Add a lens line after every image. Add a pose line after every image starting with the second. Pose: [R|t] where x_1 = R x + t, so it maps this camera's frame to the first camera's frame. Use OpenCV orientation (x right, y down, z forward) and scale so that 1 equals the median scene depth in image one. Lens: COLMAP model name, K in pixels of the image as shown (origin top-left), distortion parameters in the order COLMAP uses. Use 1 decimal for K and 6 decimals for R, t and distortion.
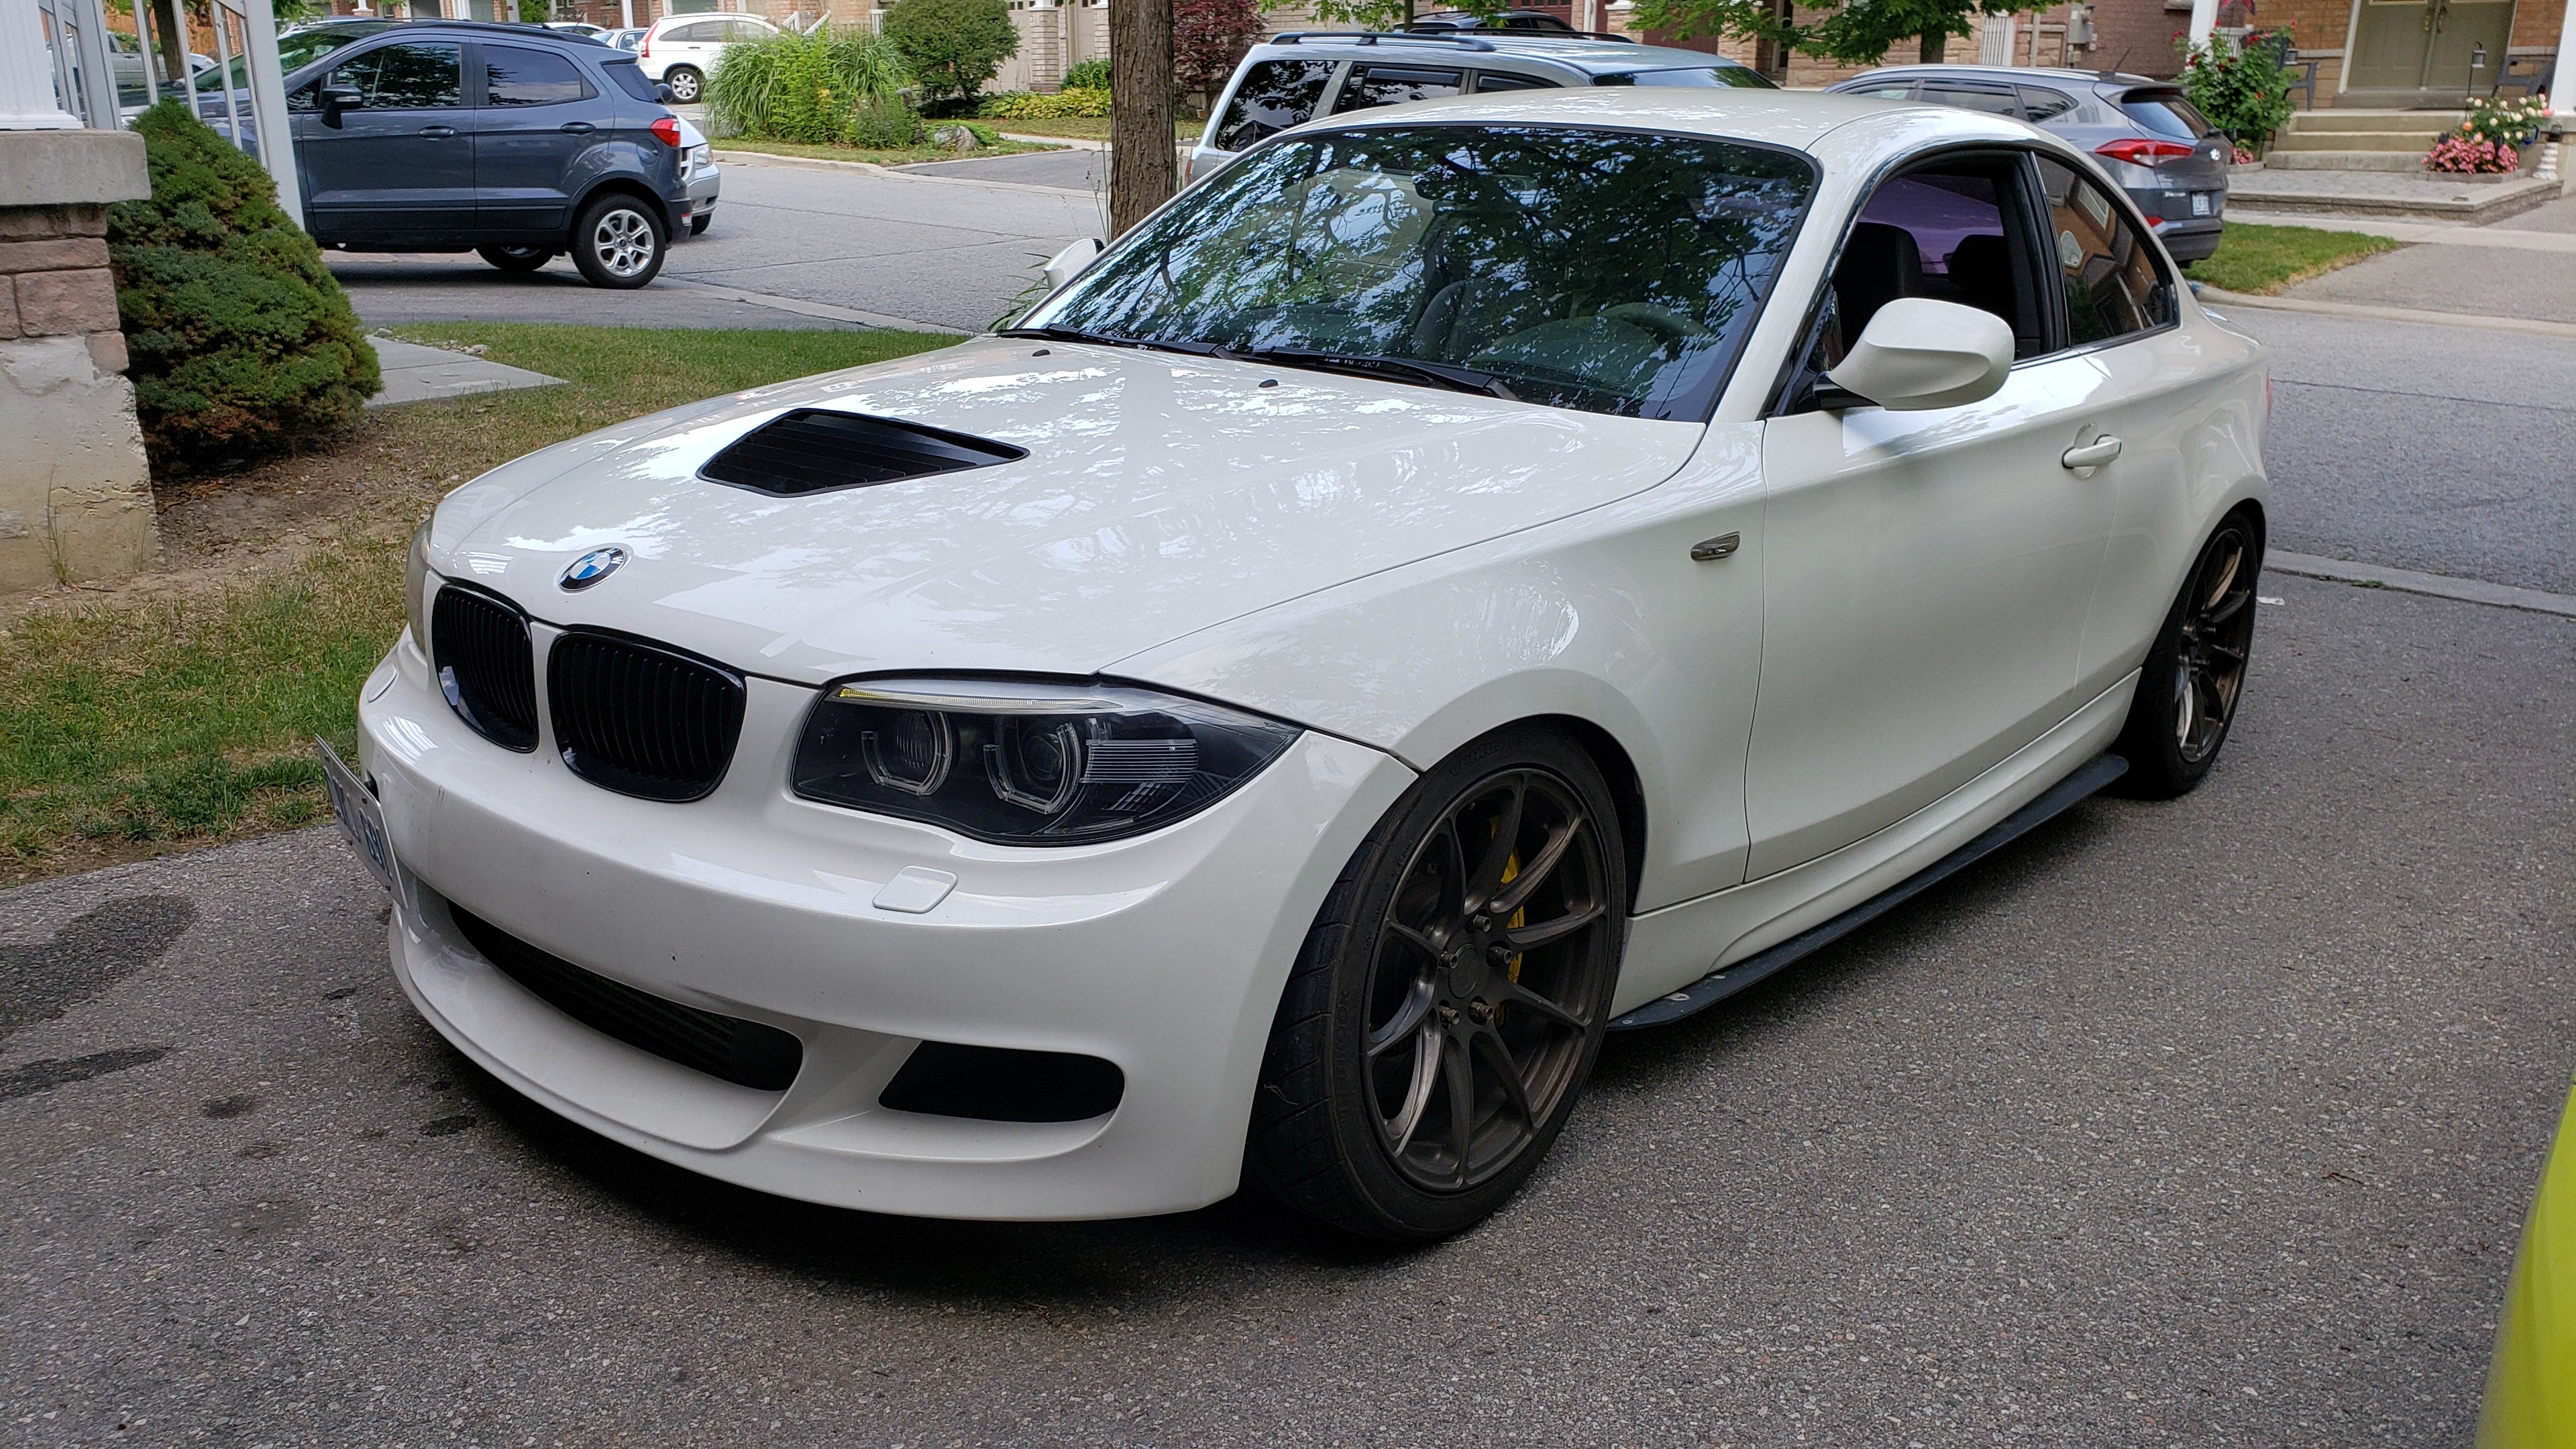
lens RADIAL K [[2045.5, 0, 1245.3], [0, 2045.5, 732.3], [0, 0, 1]] dist [0.003267, 0.031698]
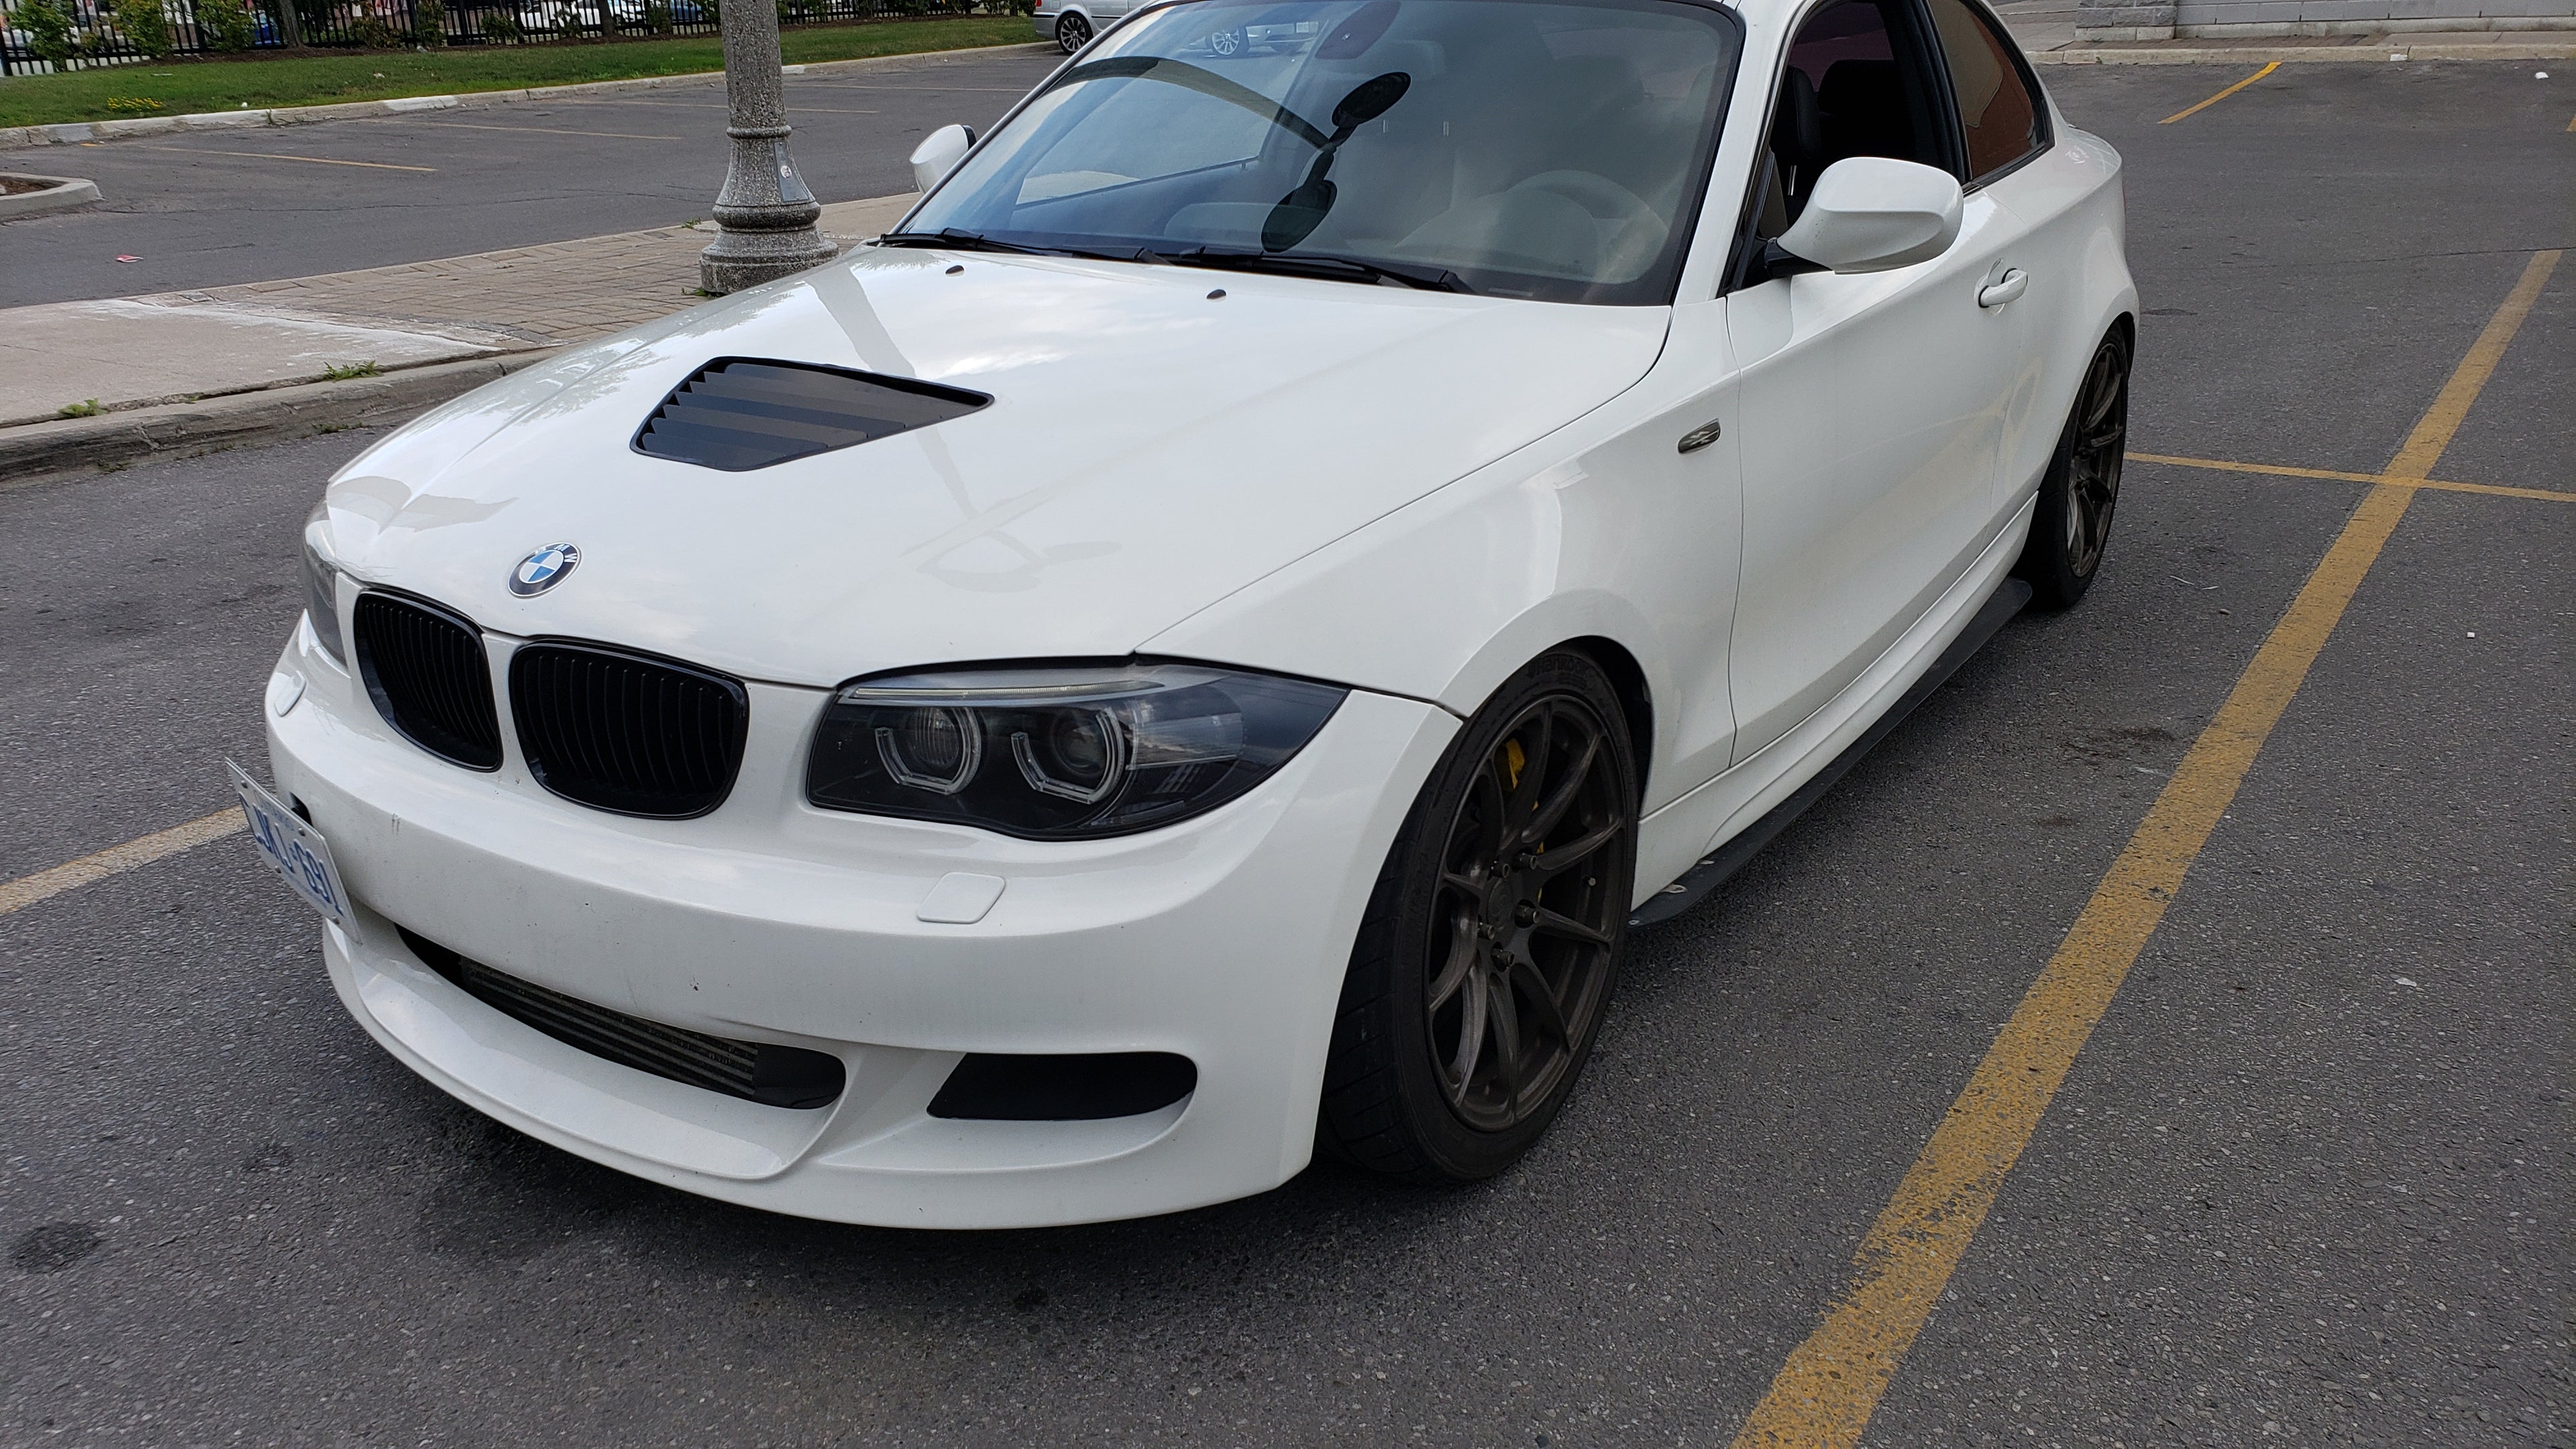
lens RADIAL K [[2033.3, 0, 1214.4], [0, 2033.3, 747.4], [0, 0, 1]] dist [0.015898, 0.018008]
pose [[0.991979, -0.090586, 0.088157, -0.080390], [0.082183, 0.992109, 0.094686, -0.046498], [-0.096038, -0.086681, 0.991596, 0.044912]]
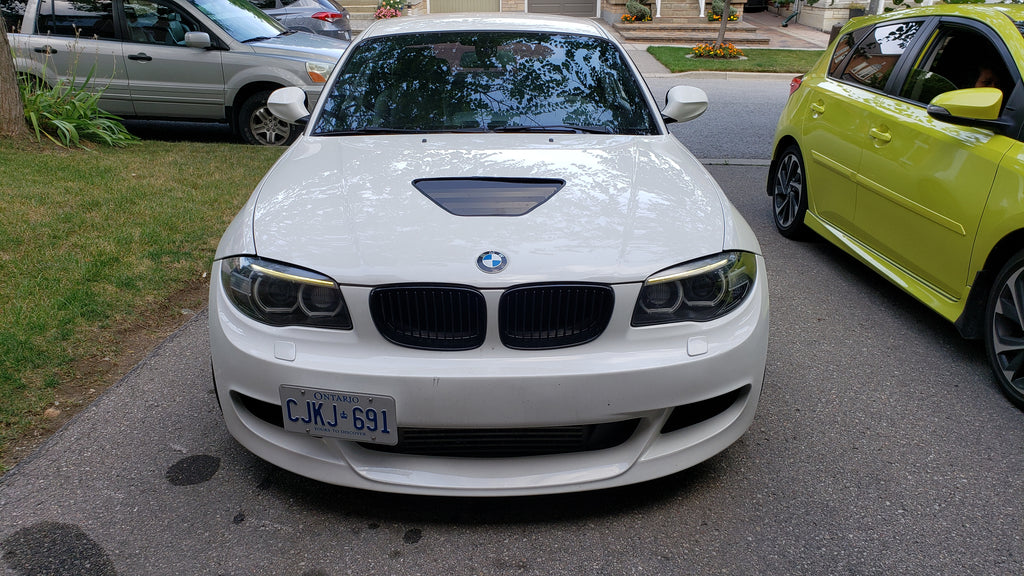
lens RADIAL K [[802.7, 0, 508.2], [0, 802.7, 291.6], [0, 0, 1]] dist [0.007610, 0.017772]
pose [[0.728617, -0.250346, 0.637530, -0.649078], [0.211914, 0.967533, 0.137741, -0.122196], [-0.651314, 0.034741, 0.758013, 0.242369]]
